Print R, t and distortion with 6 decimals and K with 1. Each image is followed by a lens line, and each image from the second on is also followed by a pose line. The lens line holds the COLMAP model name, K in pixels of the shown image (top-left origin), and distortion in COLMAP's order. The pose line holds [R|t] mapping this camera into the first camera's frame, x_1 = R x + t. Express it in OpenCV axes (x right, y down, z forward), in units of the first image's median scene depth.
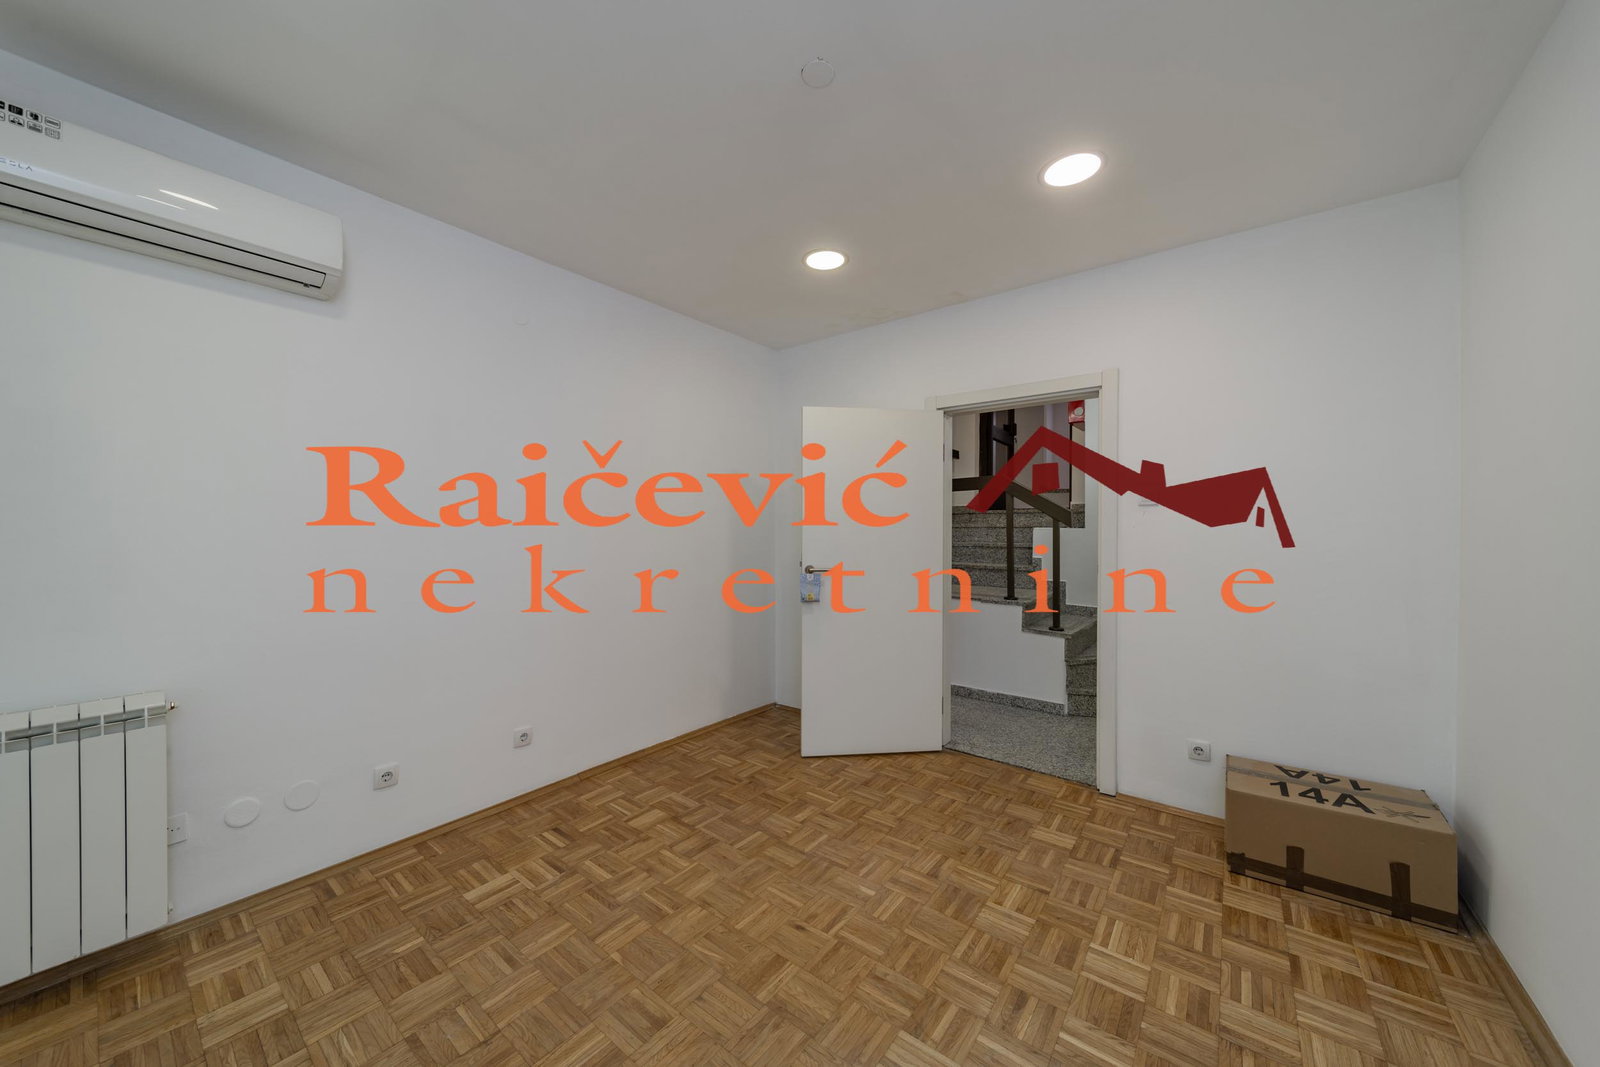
lens RADIAL K [[559.6, 0, 797.0], [0, 559.6, 532.2], [0, 0, 1]] dist [-0.000601, -0.000205]
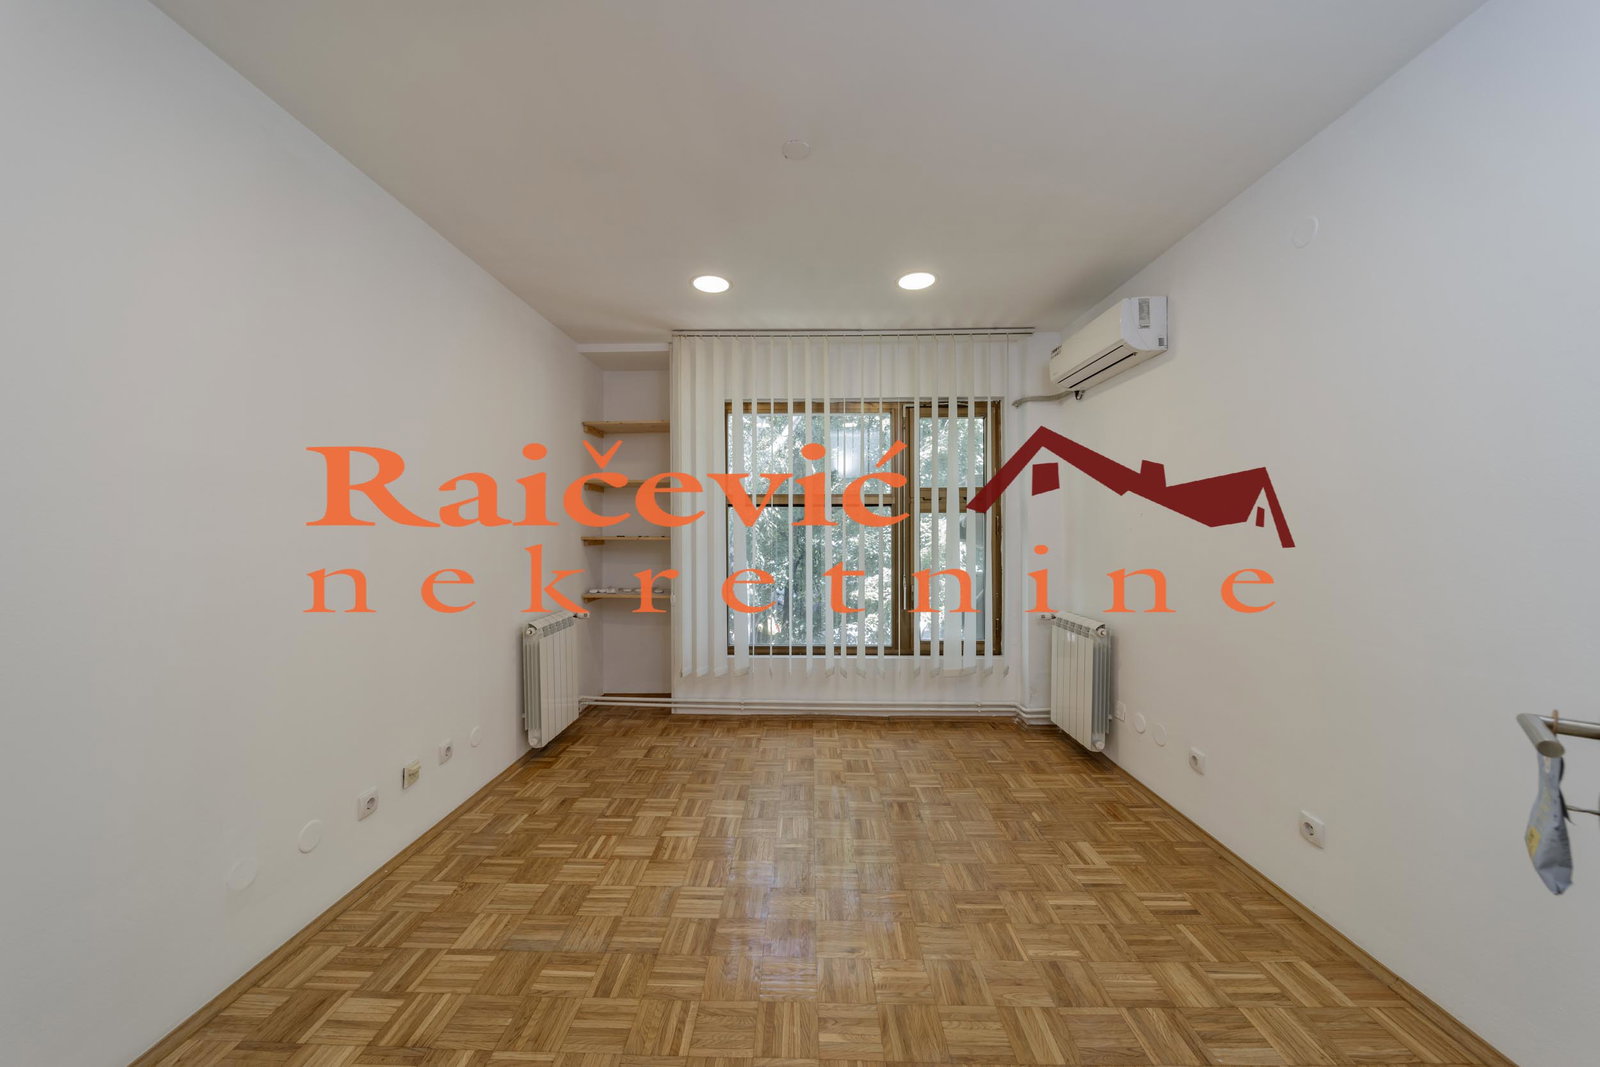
lens RADIAL K [[559.6, 0, 797.6], [0, 559.6, 534.8], [0, 0, 1]] dist [-0.000601, -0.000205]
pose [[-0.805239, -0.002546, -0.592944, 0.567646], [-0.006639, 0.999967, 0.004723, -0.003132], [0.592913, 0.007740, -0.805230, 1.501487]]
